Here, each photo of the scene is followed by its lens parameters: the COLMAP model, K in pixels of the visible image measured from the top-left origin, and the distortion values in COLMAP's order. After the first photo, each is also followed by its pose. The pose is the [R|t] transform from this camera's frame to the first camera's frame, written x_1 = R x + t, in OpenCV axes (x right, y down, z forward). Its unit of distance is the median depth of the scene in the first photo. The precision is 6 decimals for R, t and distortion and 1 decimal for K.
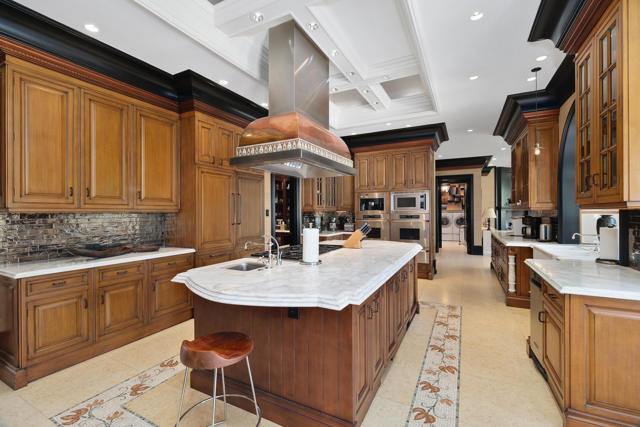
lens RADIAL K [[284.2, 0, 319.6], [0, 284.2, 212.1], [0, 0, 1]] dist [0.000221, 0.000618]
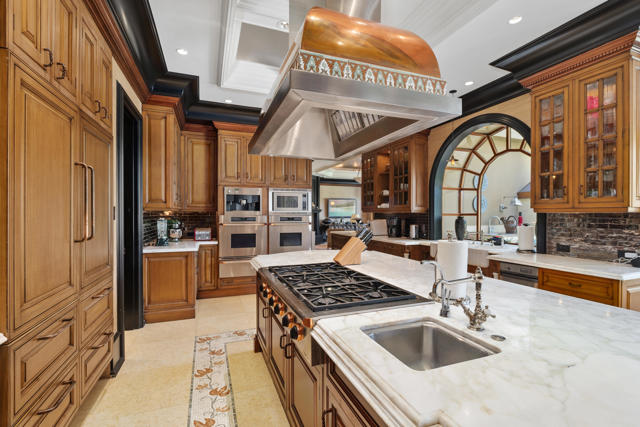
lens RADIAL K [[301.4, 0, 321.5], [0, 301.4, 213.9], [0, 0, 1]] dist [0.002263, 0.000213]
pose [[0.665538, 0.007313, 0.746328, -0.284998], [-0.005435, 0.999973, -0.004951, 0.005123], [-0.746344, -0.000761, 0.665560, 0.329549]]
